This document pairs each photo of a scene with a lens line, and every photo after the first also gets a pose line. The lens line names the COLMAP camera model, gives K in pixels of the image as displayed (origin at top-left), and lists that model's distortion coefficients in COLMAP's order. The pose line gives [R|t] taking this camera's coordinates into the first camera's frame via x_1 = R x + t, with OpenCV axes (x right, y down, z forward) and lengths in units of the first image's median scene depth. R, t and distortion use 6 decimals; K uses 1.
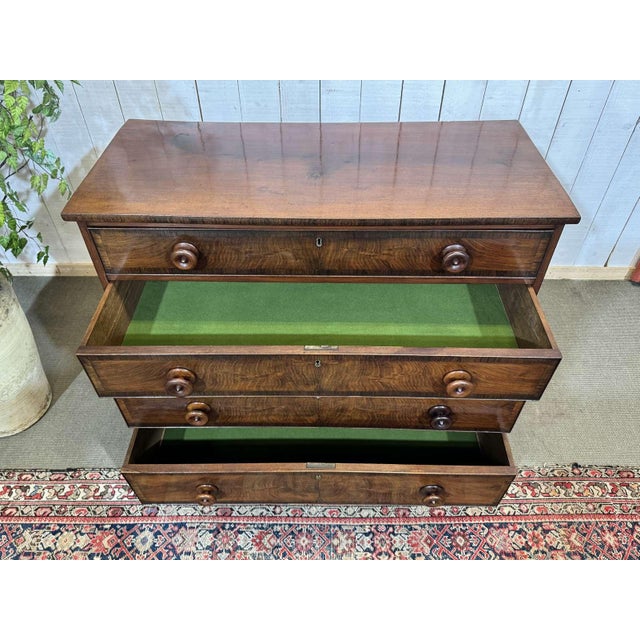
lens RADIAL K [[497.2, 0, 320.0], [0, 497.2, 320.0], [0, 0, 1]] dist [0.038579, -0.071234]
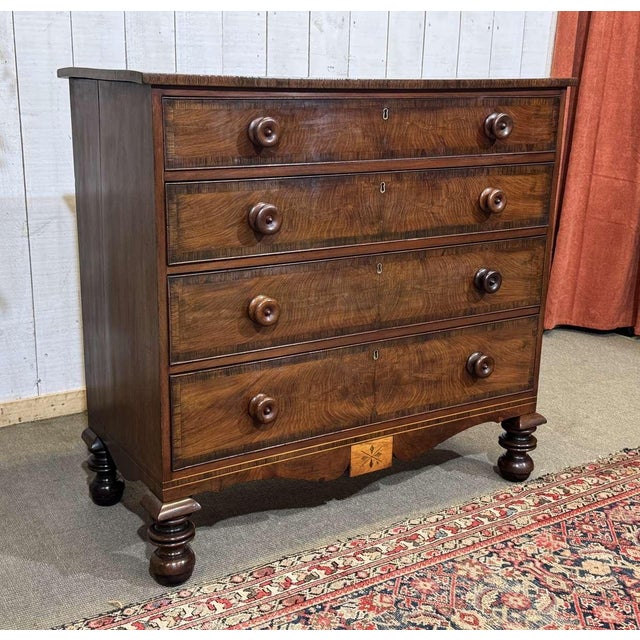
lens RADIAL K [[912.7, 0, 309.6], [0, 912.7, 317.9], [0, 0, 1]] dist [0.089321, -0.035025]
pose [[0.844270, -0.123604, 0.521469, -0.743950], [0.359298, 0.852513, -0.379639, 0.539733], [-0.397634, 0.507881, 0.764163, -0.055188]]
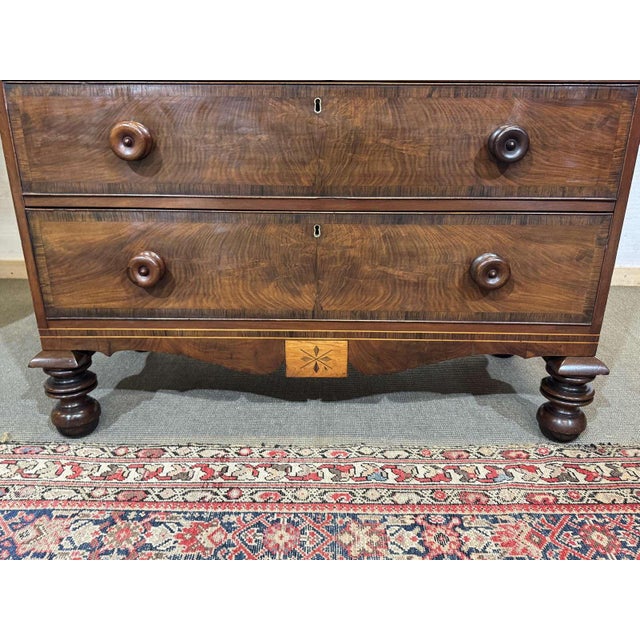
lens RADIAL K [[541.4, 0, 320.0], [0, 541.4, 320.0], [0, 0, 1]] dist [0.035887, -0.060559]
pose [[0.999951, 0.009731, -0.001724, 0.004379], [-0.009638, 0.921723, -0.387728, 0.445245], [-0.002184, 0.387726, 0.921772, 0.415940]]
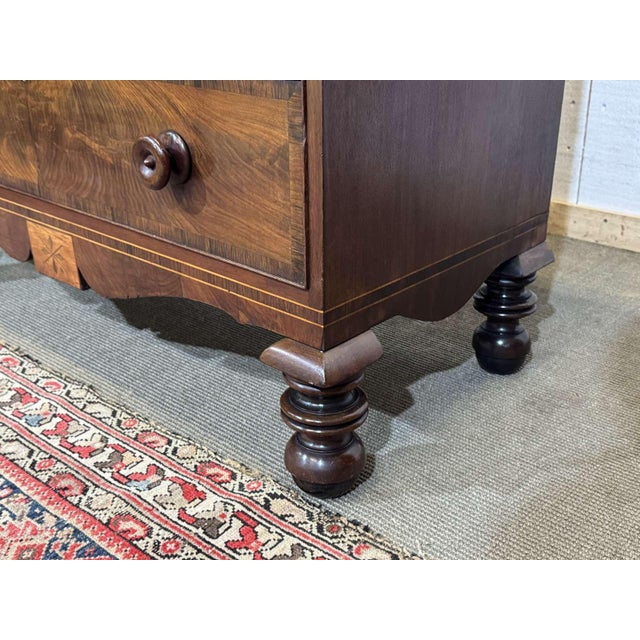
lens RADIAL K [[790.4, 0, 320.2], [0, 790.4, 333.1], [0, 0, 1]] dist [0.031684, 0.004817]
pose [[0.753172, 0.276382, -0.596947, 0.618999], [-0.454689, 0.874509, -0.168794, 0.311486], [0.475384, 0.398556, 0.784324, 0.614254]]
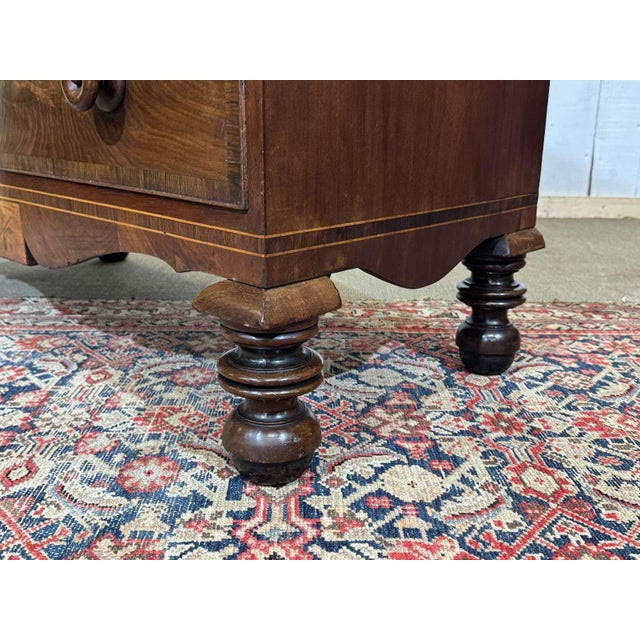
lens RADIAL K [[686.0, 0, 318.9], [0, 686.0, 318.7], [0, 0, 1]] dist [0.197930, -0.522388]
pose [[0.999872, 0.014881, -0.005798, 0.150377], [-0.015875, 0.886522, -0.462414, 0.711237], [-0.001741, 0.462447, 0.886645, 0.400531]]
